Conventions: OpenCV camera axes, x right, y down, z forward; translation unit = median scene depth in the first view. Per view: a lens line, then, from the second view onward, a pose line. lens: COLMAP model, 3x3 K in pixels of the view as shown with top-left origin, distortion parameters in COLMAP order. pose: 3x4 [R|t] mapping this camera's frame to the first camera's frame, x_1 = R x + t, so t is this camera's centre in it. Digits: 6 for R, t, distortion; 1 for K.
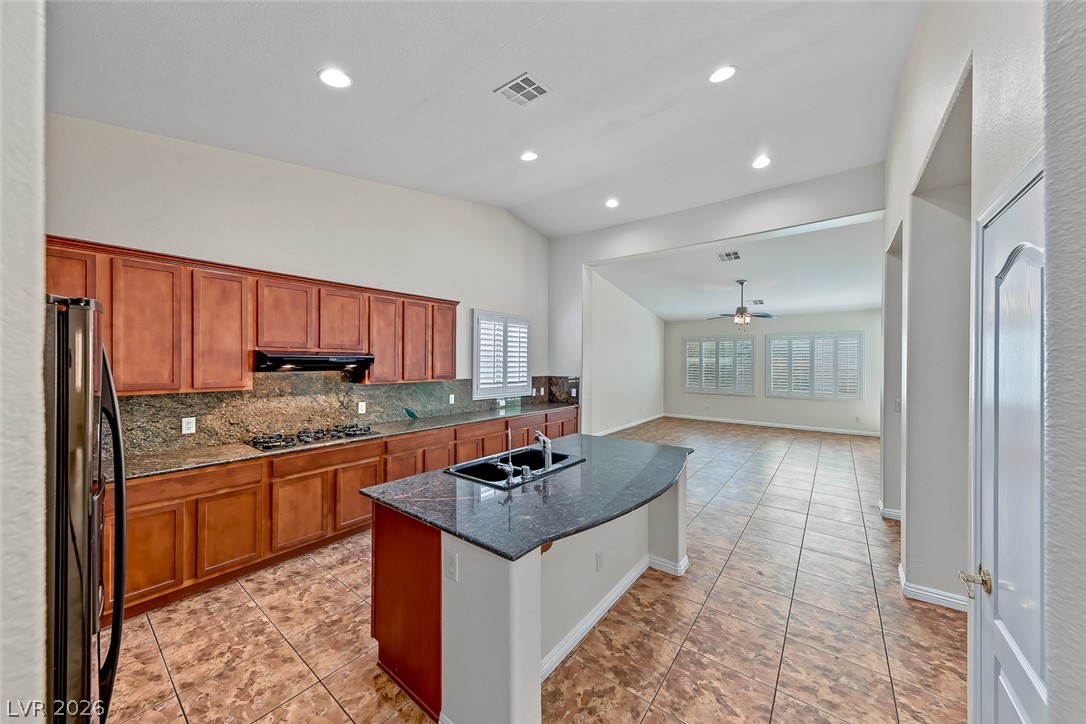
lens RADIAL K [[377.3, 0, 538.7], [0, 377.3, 368.8], [0, 0, 1]] dist [0.005001, -0.000506]
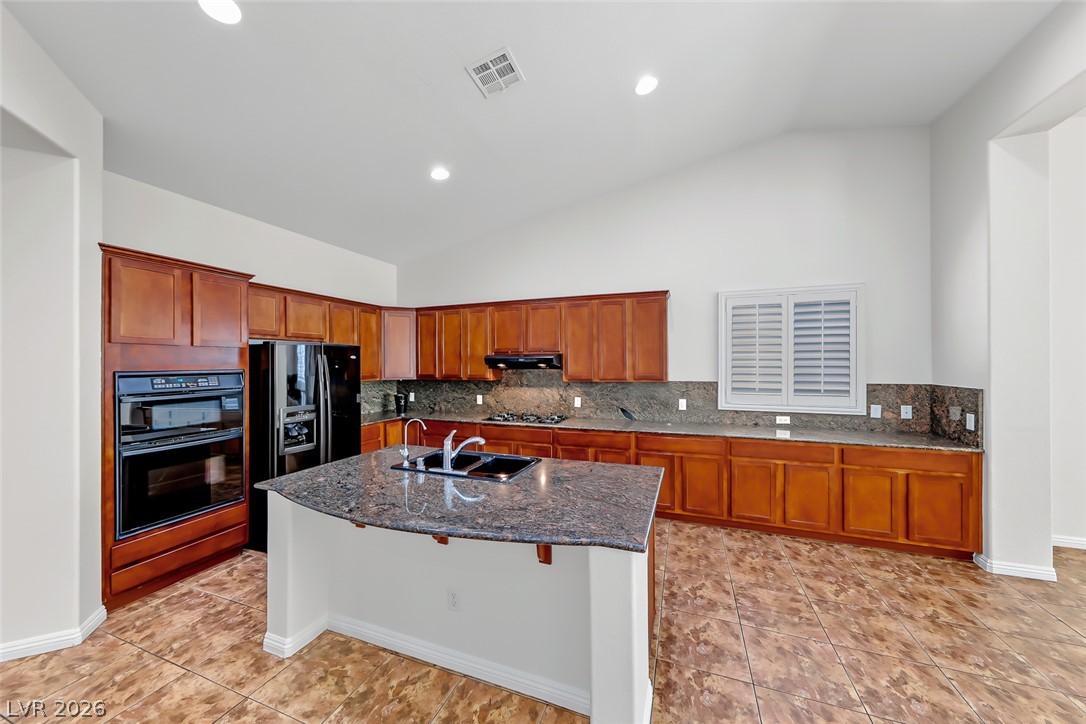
lens RADIAL K [[377.3, 0, 540.0], [0, 377.3, 365.8], [0, 0, 1]] dist [0.005001, -0.000506]
pose [[0.293453, -0.002017, -0.955971, 0.617889], [-0.007670, 0.999961, -0.004464, 0.000038], [0.955943, 0.008642, 0.293426, 0.572834]]
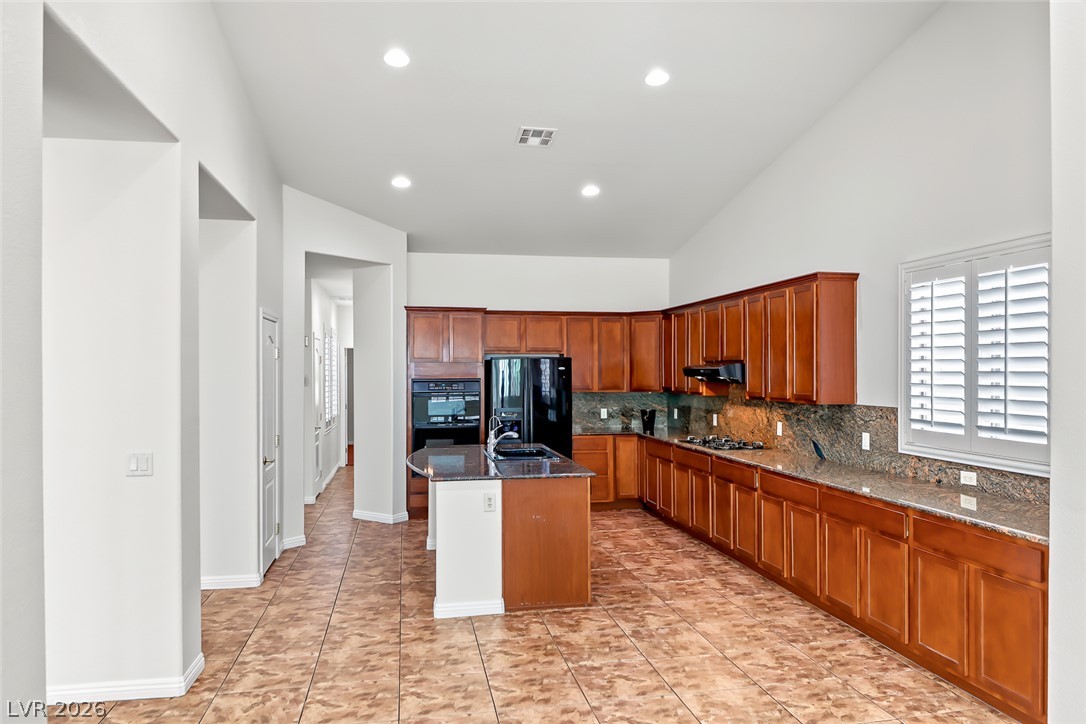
lens RADIAL K [[714.7, 0, 547.3], [0, 714.7, 355.5], [0, 0, 1]] dist [-0.001592, -0.009243]
pose [[-0.651752, -0.021834, -0.758118, 1.104027], [-0.015278, 0.999761, -0.015659, -0.027189], [0.758278, 0.001377, -0.651930, 1.695649]]
